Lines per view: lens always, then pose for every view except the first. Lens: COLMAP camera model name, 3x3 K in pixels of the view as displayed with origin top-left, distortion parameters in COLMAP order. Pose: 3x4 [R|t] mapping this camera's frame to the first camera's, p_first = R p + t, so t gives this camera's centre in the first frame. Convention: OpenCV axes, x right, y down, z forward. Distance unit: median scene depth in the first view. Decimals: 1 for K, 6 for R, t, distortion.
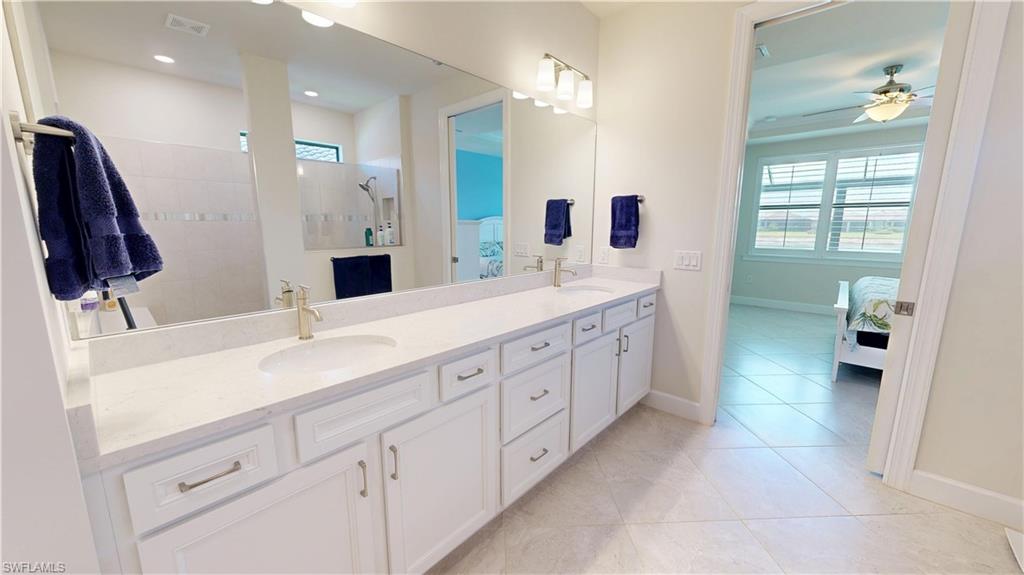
lens RADIAL K [[376.8, 0, 511.5], [0, 376.8, 286.5], [0, 0, 1]] dist [-0.001737, -0.000041]
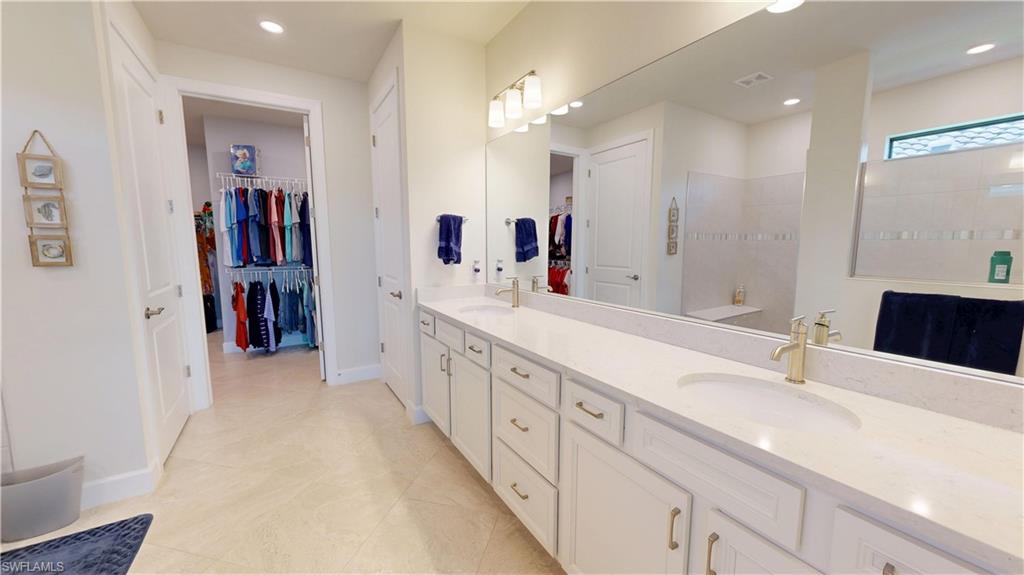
lens RADIAL K [[376.8, 0, 512.1], [0, 376.8, 291.3], [0, 0, 1]] dist [-0.001737, -0.000041]
pose [[-0.283932, 0.113573, -0.952094, 0.875563], [-0.156807, 0.974092, 0.162960, -0.171808], [0.945935, 0.195565, -0.258767, 1.094654]]
